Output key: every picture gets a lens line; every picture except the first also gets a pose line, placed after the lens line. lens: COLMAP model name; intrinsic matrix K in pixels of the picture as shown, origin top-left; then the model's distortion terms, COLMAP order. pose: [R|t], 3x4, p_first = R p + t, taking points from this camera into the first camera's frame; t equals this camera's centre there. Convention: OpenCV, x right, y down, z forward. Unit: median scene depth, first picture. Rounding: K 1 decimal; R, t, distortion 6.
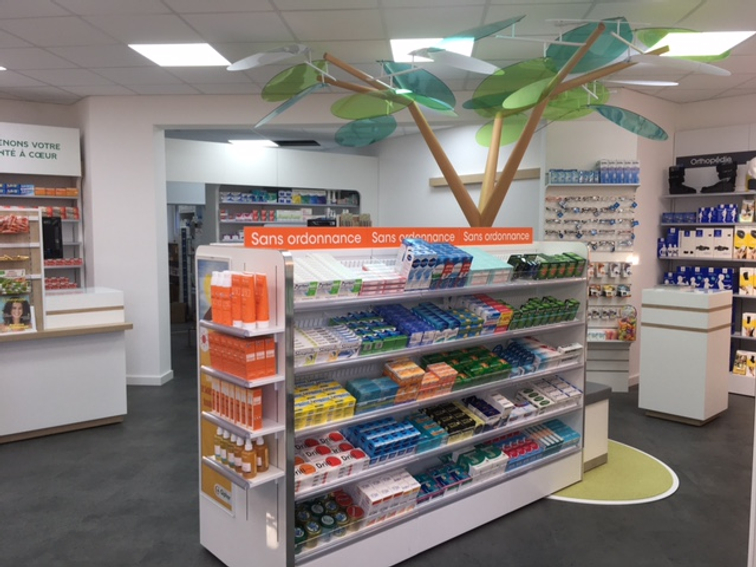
lens RADIAL K [[652.5, 0, 379.6], [0, 652.5, 284.8], [0, 0, 1]] dist [0.056383, -0.081018]
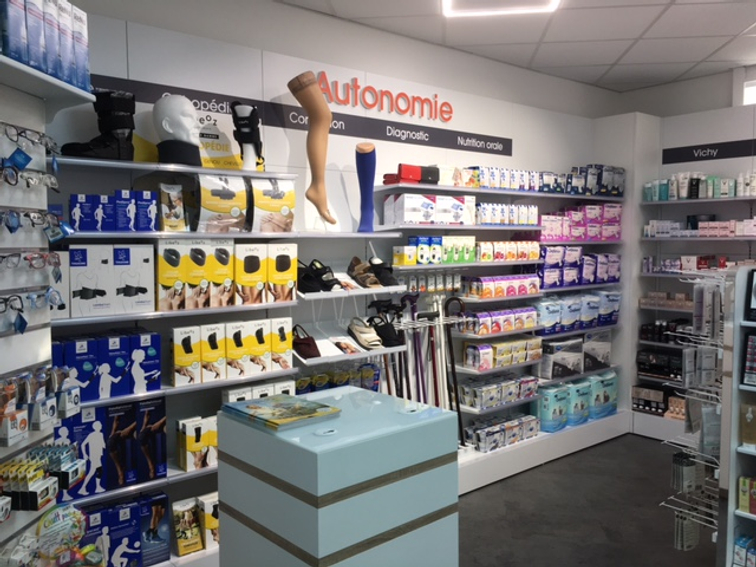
lens RADIAL K [[652.5, 0, 377.5], [0, 652.5, 283.6], [0, 0, 1]] dist [0.056383, -0.081018]
pose [[0.001741, -0.062687, 0.998032, 0.089042], [0.090783, 0.993922, 0.062270, -0.074215], [-0.995869, 0.090496, 0.007421, 0.856810]]
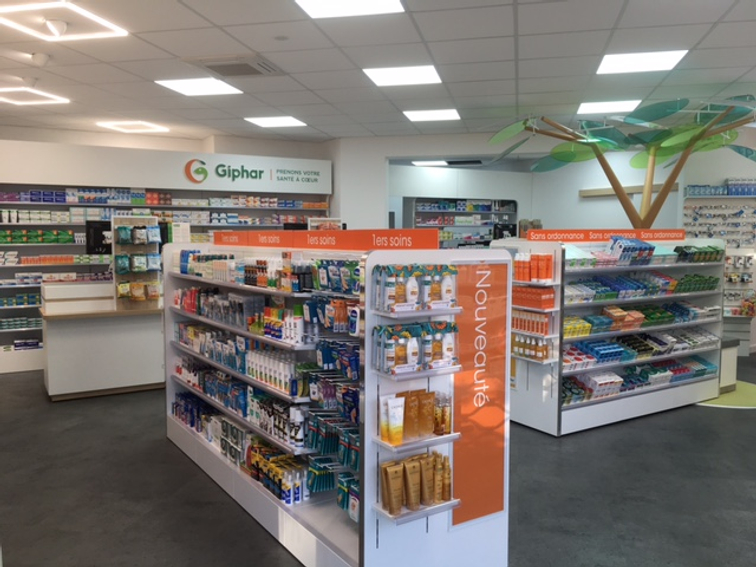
lens RADIAL K [[652.5, 0, 376.1], [0, 652.5, 287.9], [0, 0, 1]] dist [0.056383, -0.081018]
pose [[0.989509, 0.011206, -0.144036, -0.187733], [-0.011088, 0.999937, 0.001621, 0.039596], [0.144045, -0.000007, 0.989571, -0.448080]]
